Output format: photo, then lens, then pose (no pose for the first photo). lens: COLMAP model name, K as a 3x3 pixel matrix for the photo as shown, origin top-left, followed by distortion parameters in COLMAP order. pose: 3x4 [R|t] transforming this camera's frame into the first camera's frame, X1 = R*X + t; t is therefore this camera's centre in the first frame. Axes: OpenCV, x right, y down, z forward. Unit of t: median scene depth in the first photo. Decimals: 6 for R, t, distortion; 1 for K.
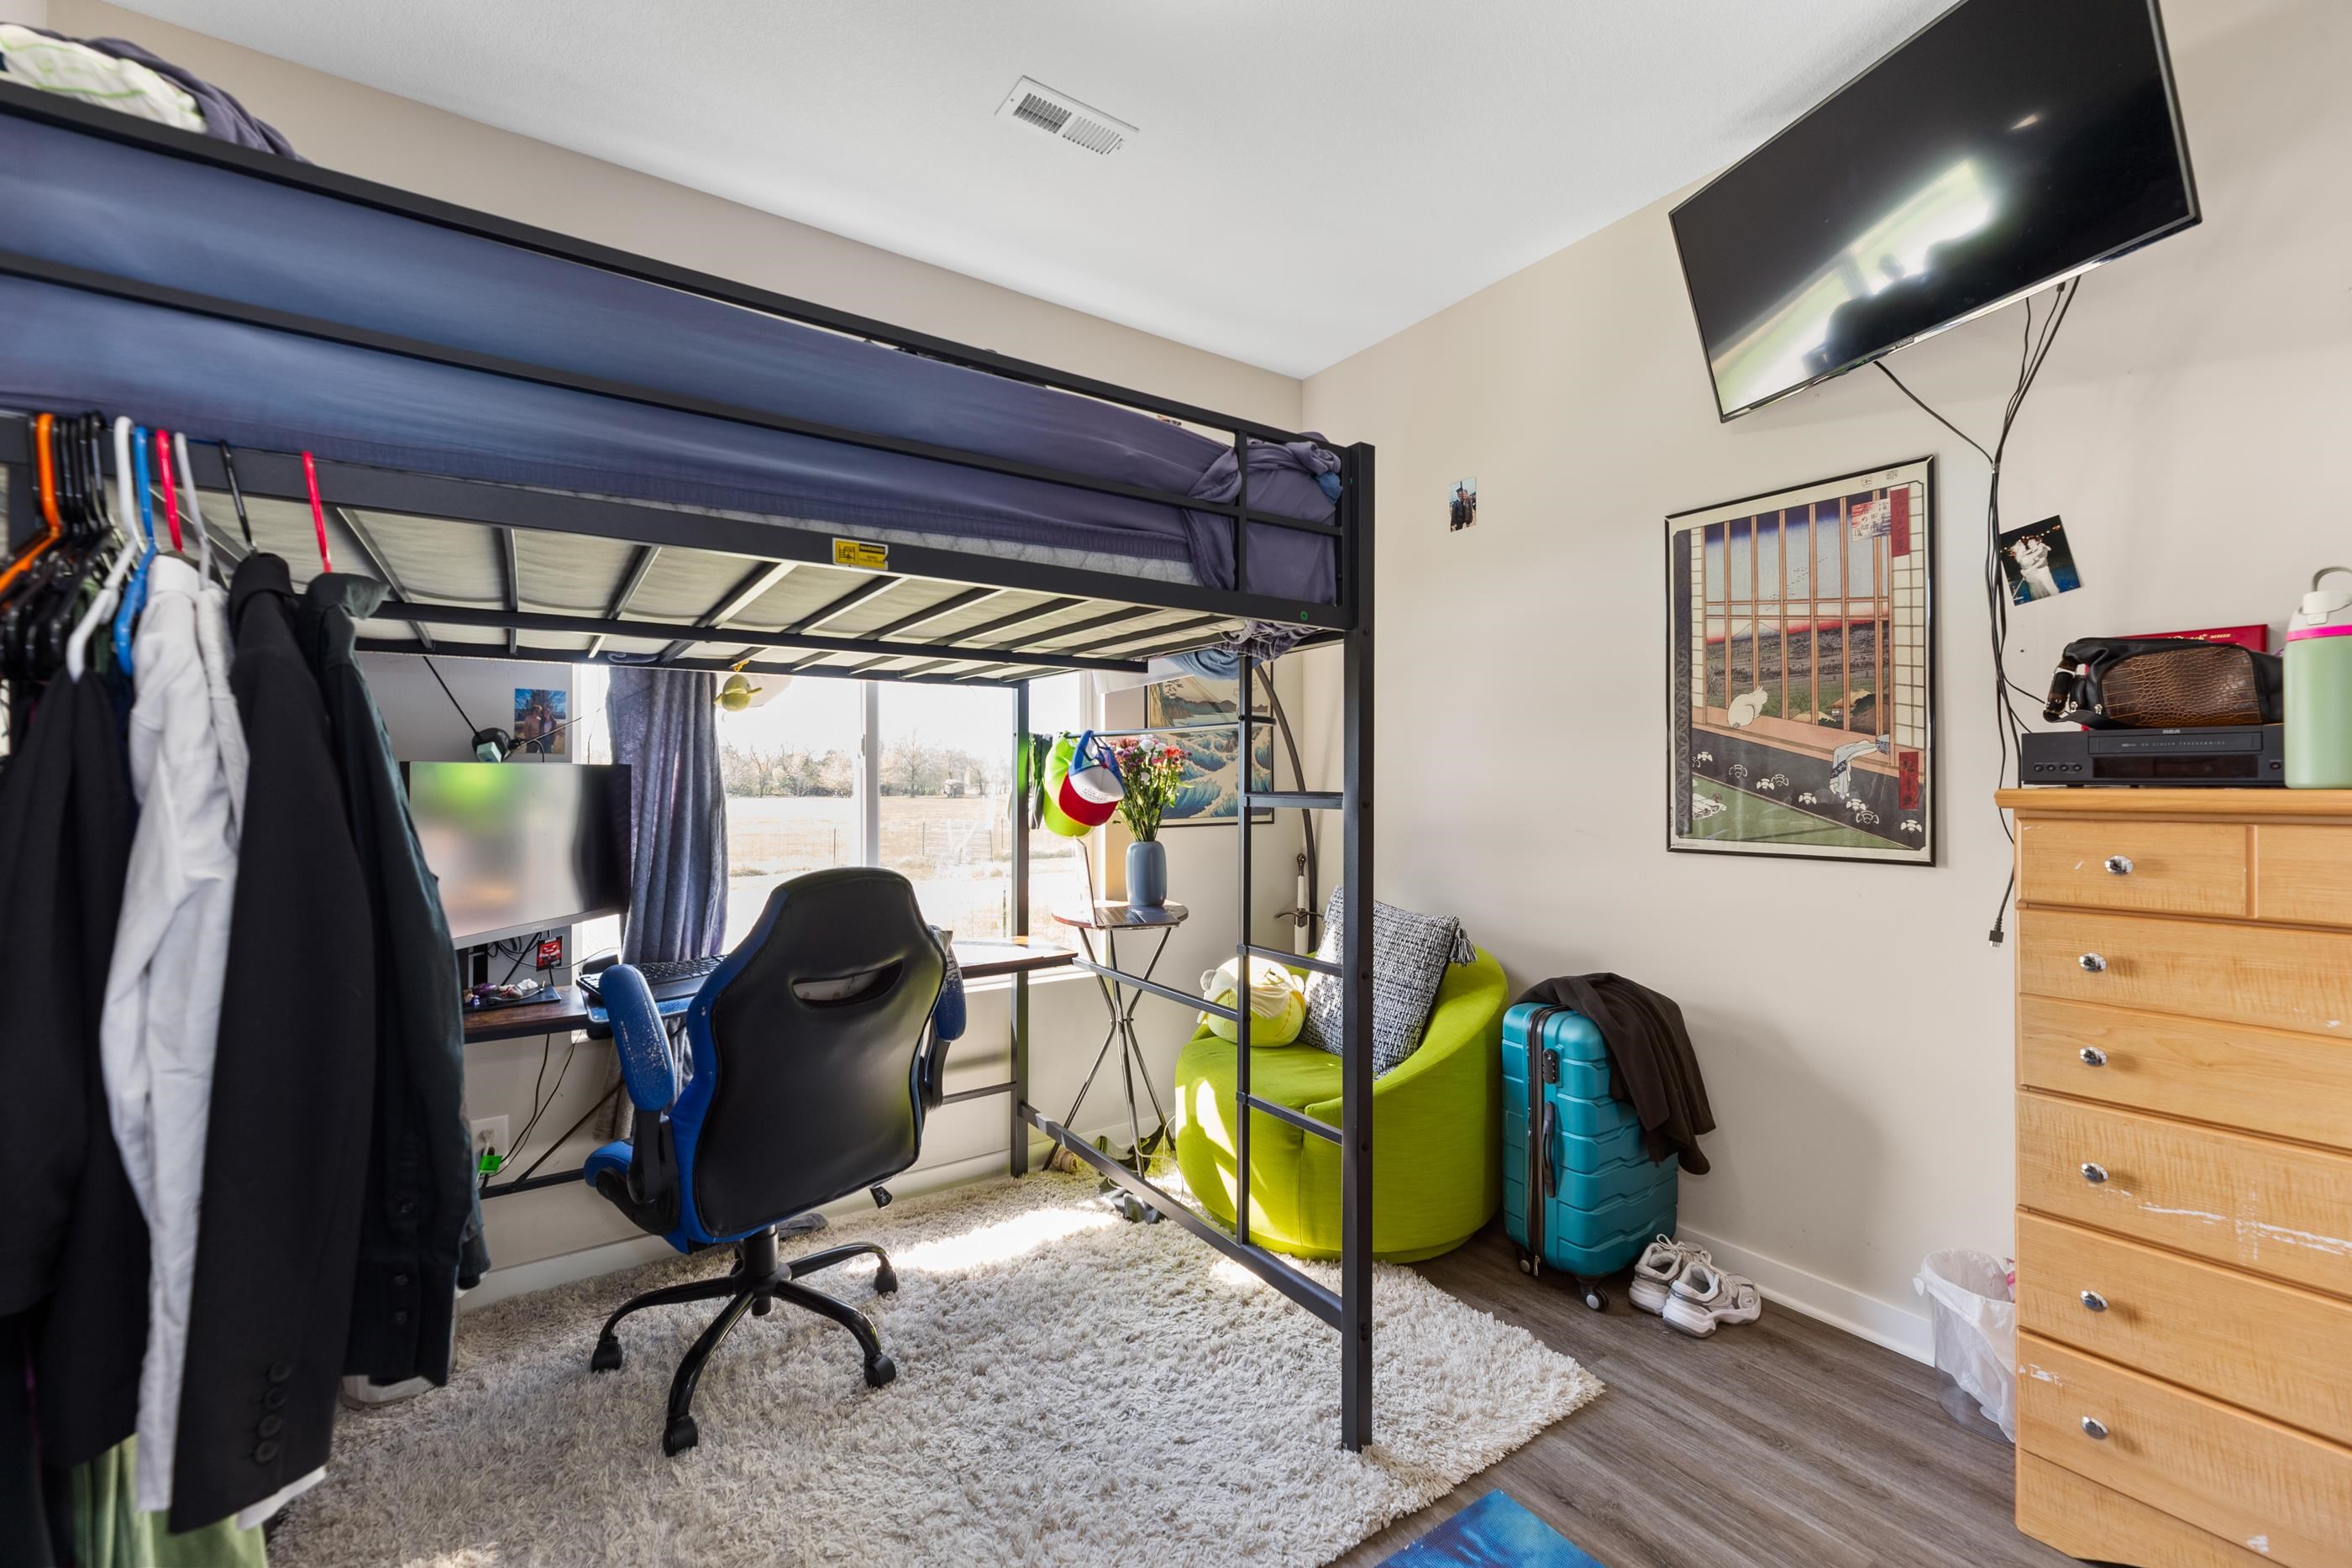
lens RADIAL K [[967.8, 0, 1172.0], [0, 967.8, 780.8], [0, 0, 1]] dist [0.003235, -0.000845]
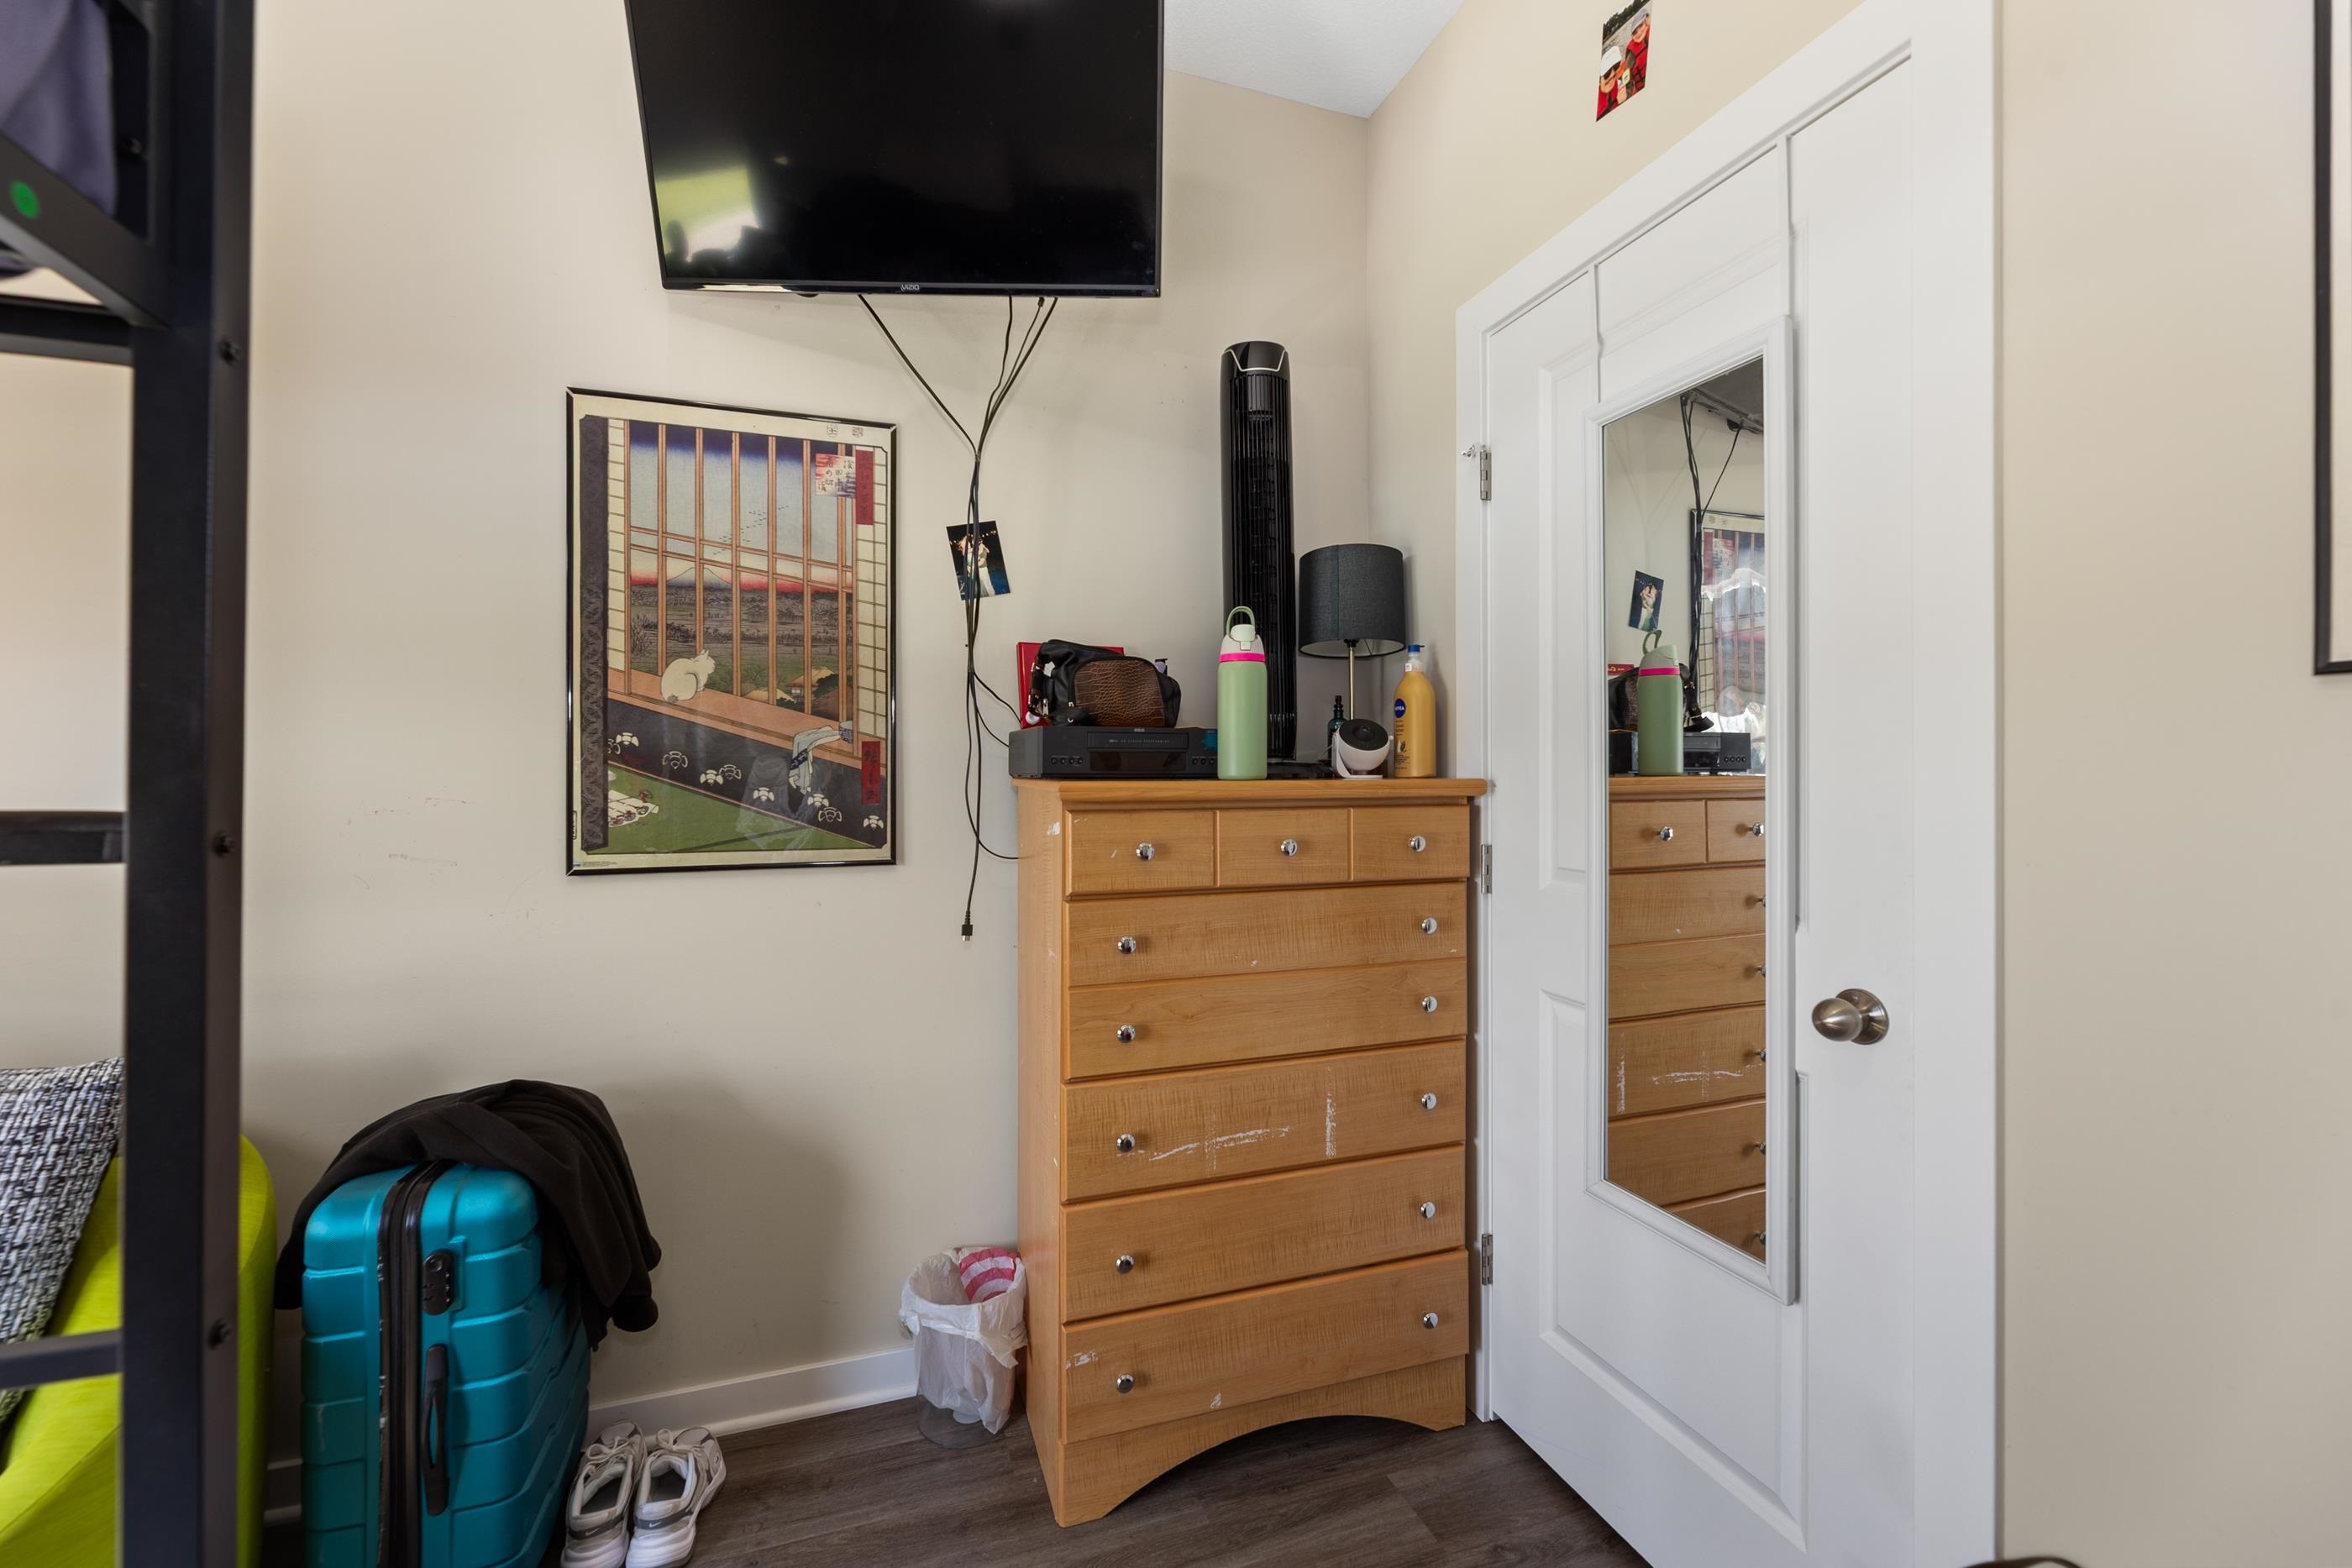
lens RADIAL K [[967.8, 0, 1213.4], [0, 967.8, 768.8], [0, 0, 1]] dist [0.003235, -0.000845]
pose [[0.272344, 0.001206, 0.962199, -0.029876], [-0.001472, 0.999999, -0.000837, -0.003213], [-0.962199, -0.001188, 0.272345, 0.425162]]
